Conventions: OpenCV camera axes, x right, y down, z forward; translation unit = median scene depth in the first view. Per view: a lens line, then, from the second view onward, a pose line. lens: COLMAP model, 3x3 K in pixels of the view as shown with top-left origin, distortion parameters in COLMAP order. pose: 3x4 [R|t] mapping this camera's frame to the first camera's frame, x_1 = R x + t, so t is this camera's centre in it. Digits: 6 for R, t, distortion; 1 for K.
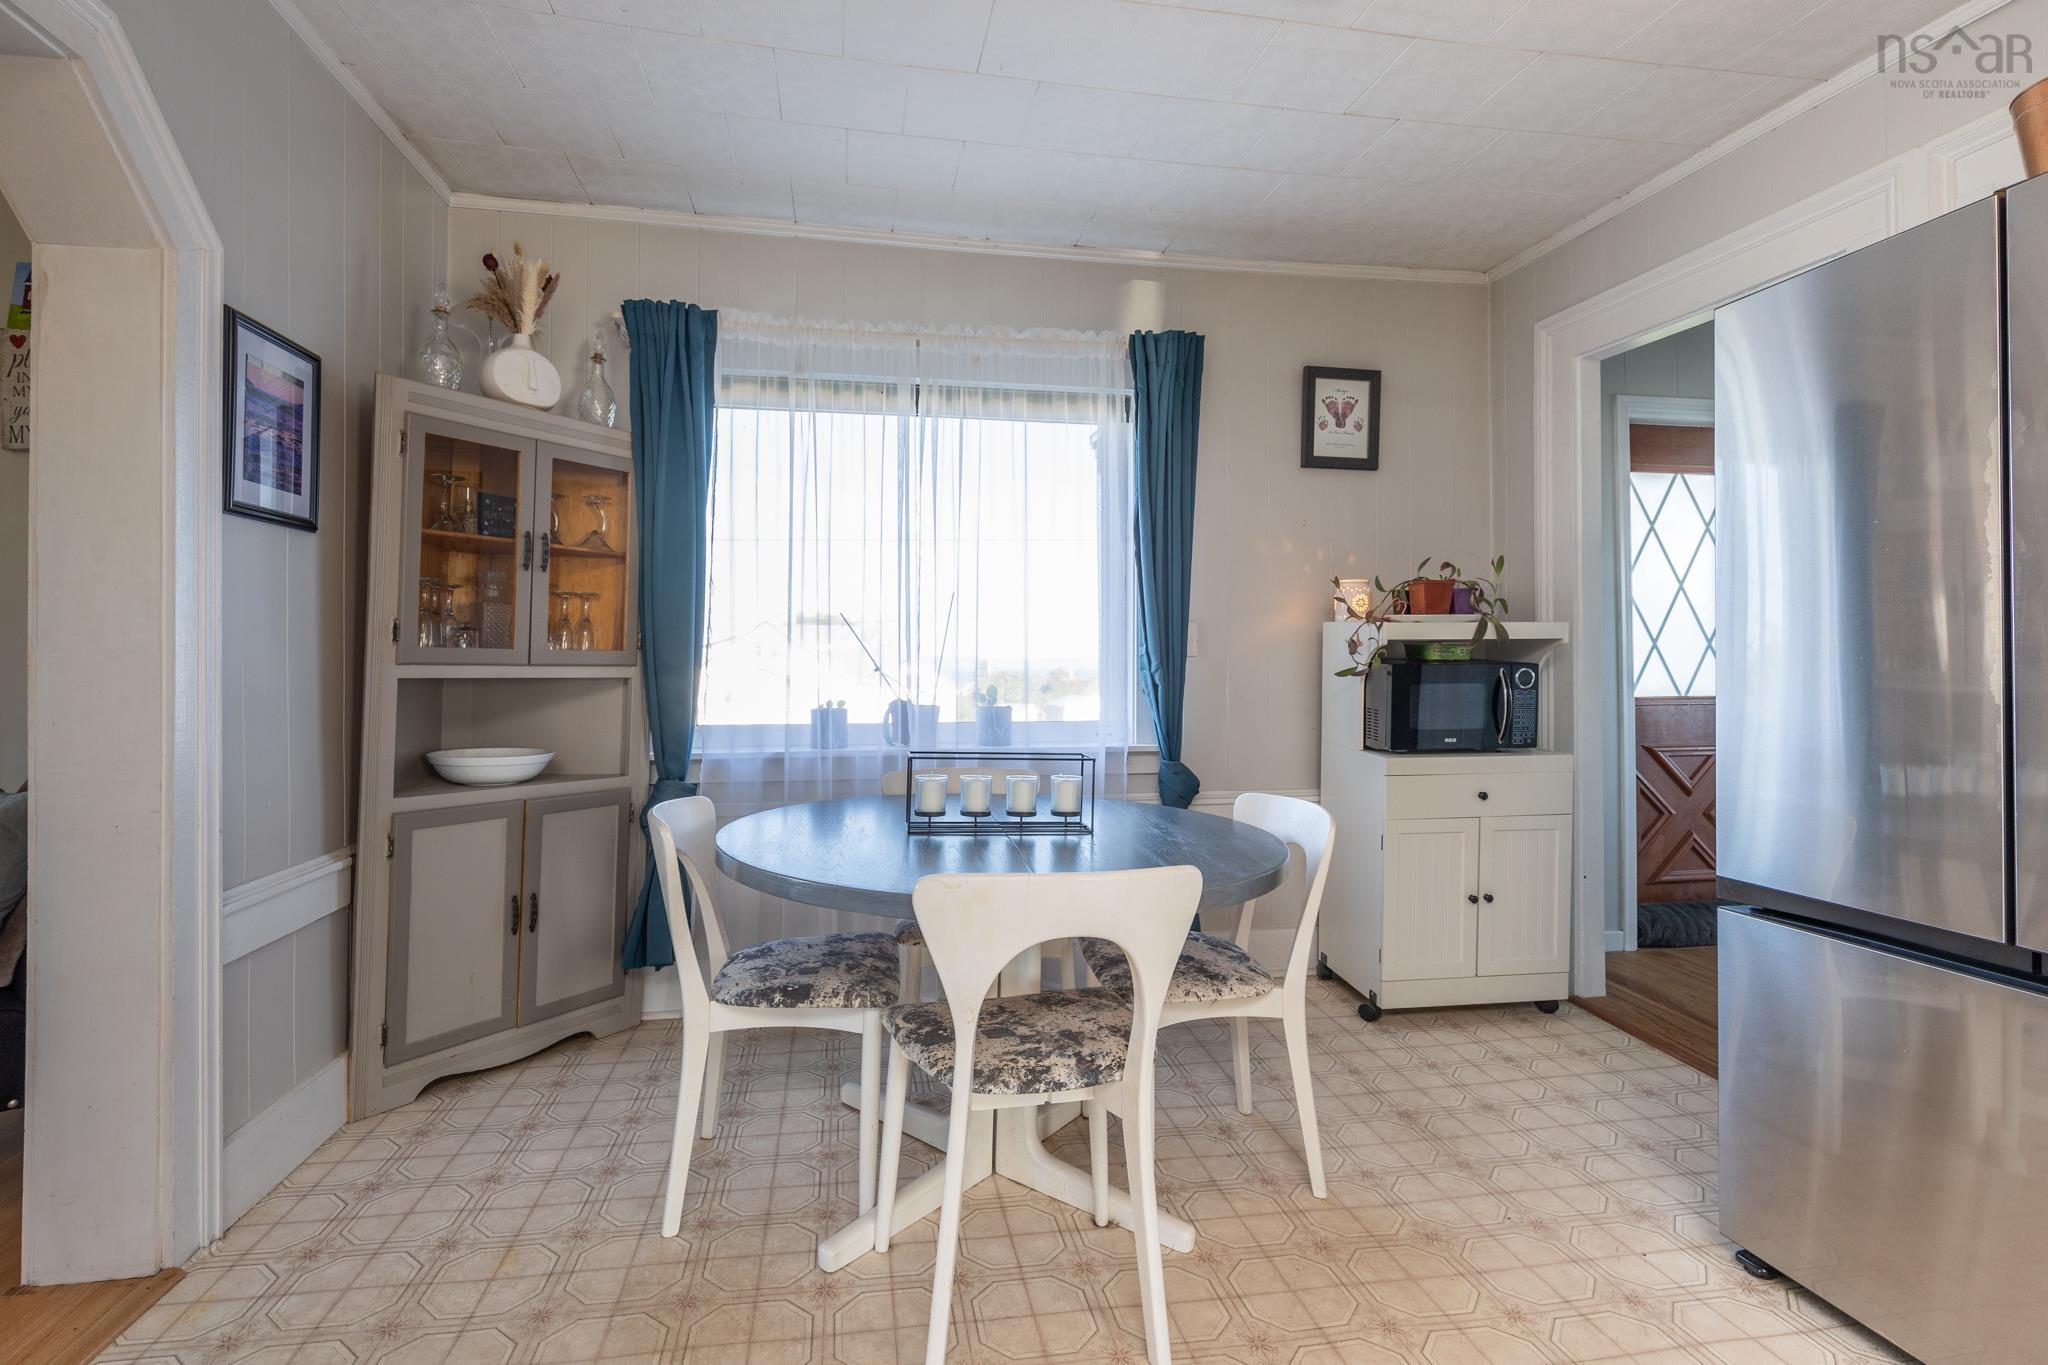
lens RADIAL K [[956.5, 0, 1005.0], [0, 956.5, 642.2], [0, 0, 1]] dist [0.002966, 0.000310]
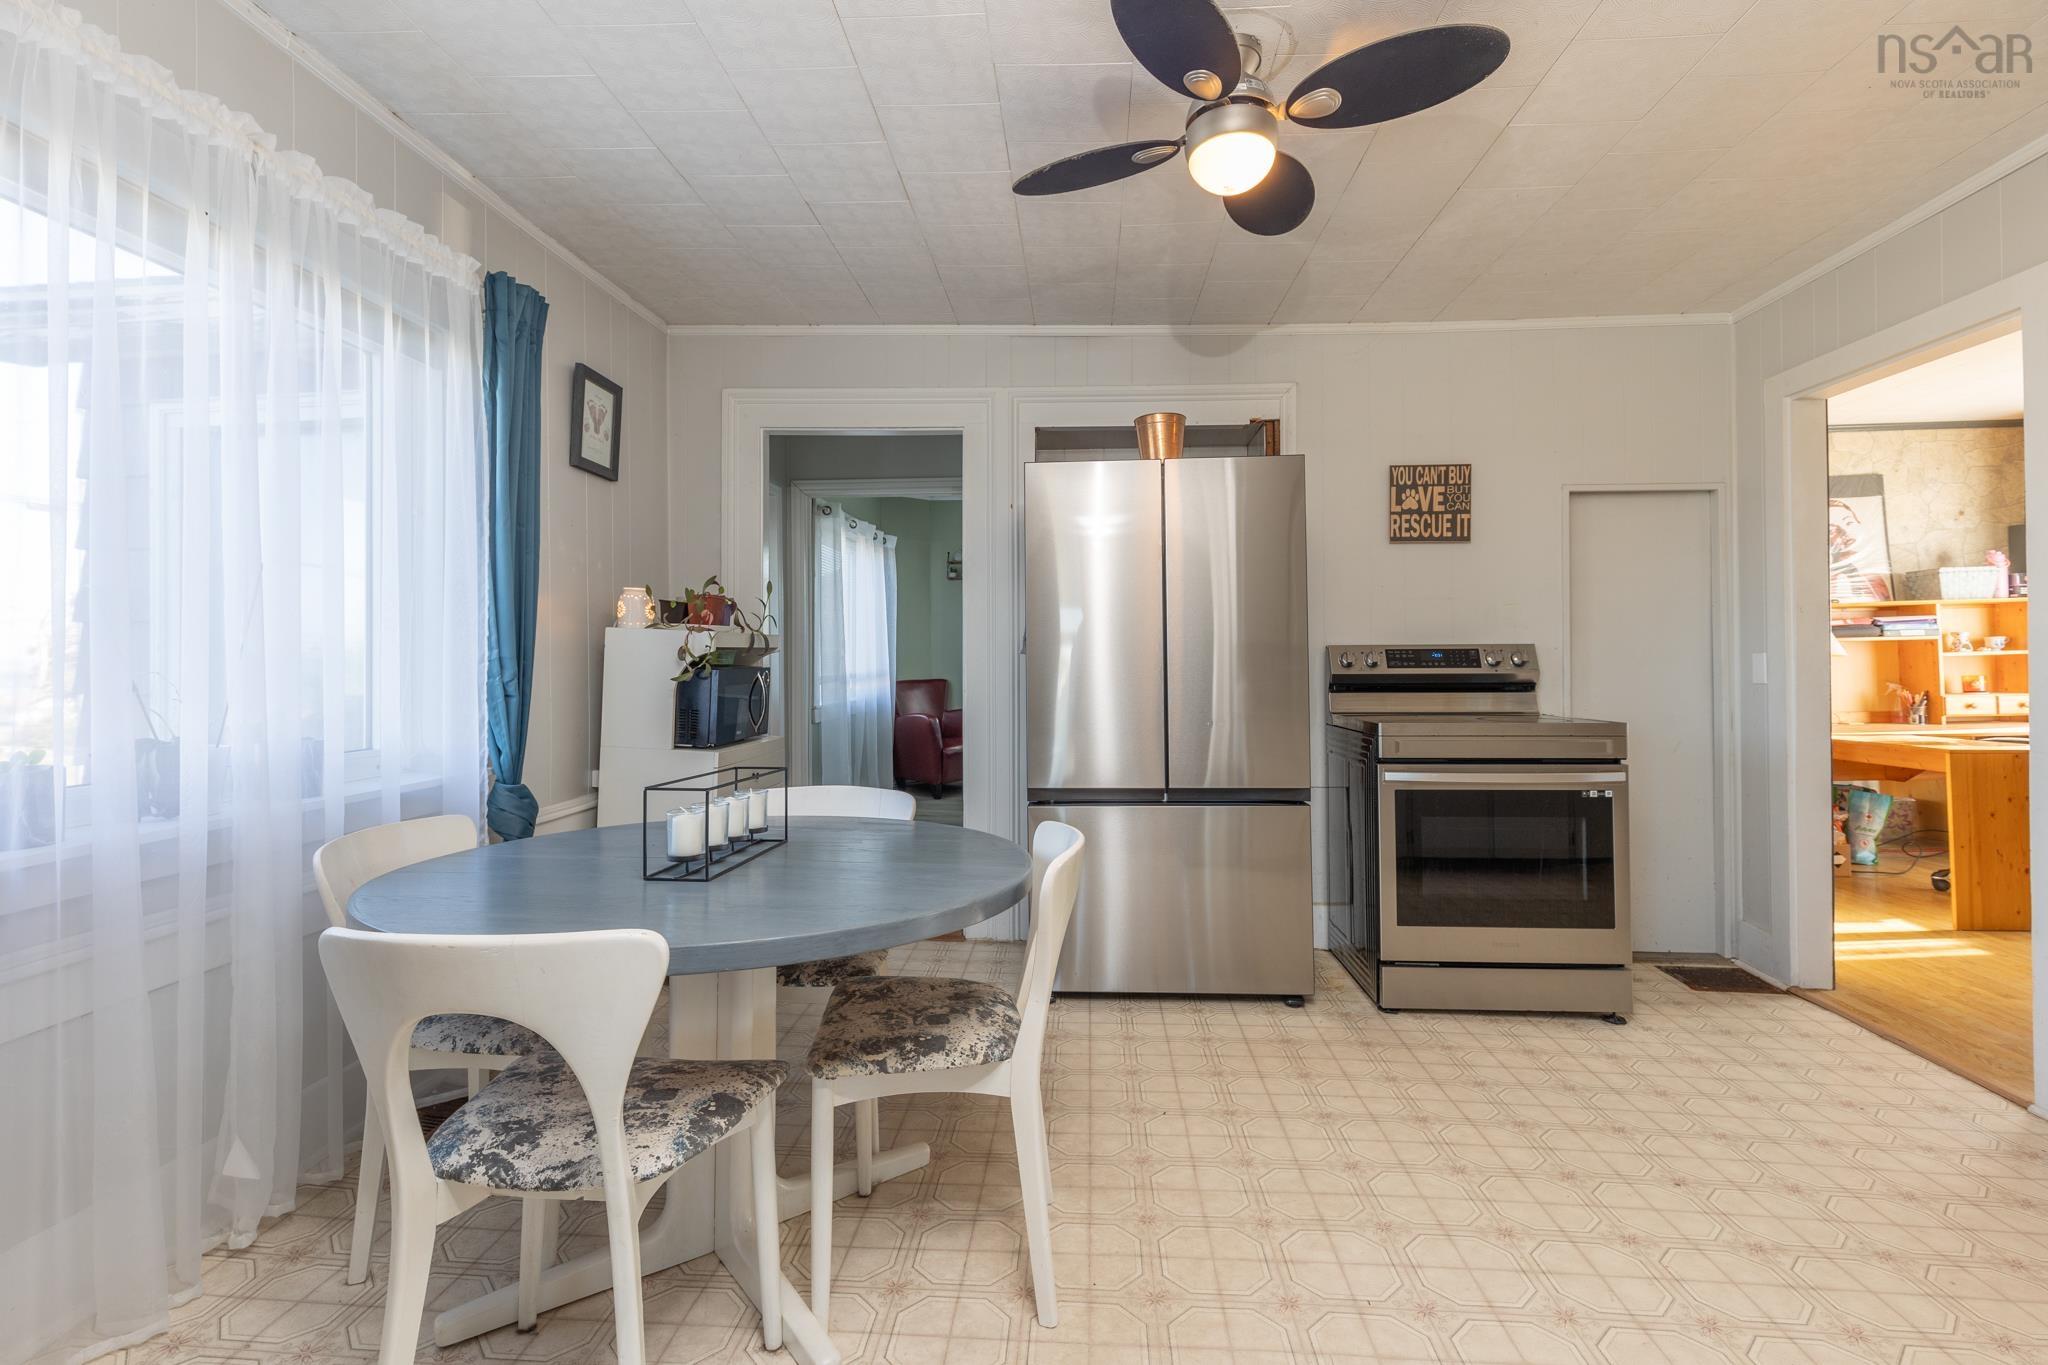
lens RADIAL K [[956.5, 0, 1004.2], [0, 956.5, 643.7], [0, 0, 1]] dist [0.002966, 0.000310]
pose [[0.234159, 0.012637, 0.972116, -0.614195], [-0.015626, 0.999835, -0.009234, -0.001558], [-0.972073, -0.013028, 0.234318, 0.405728]]
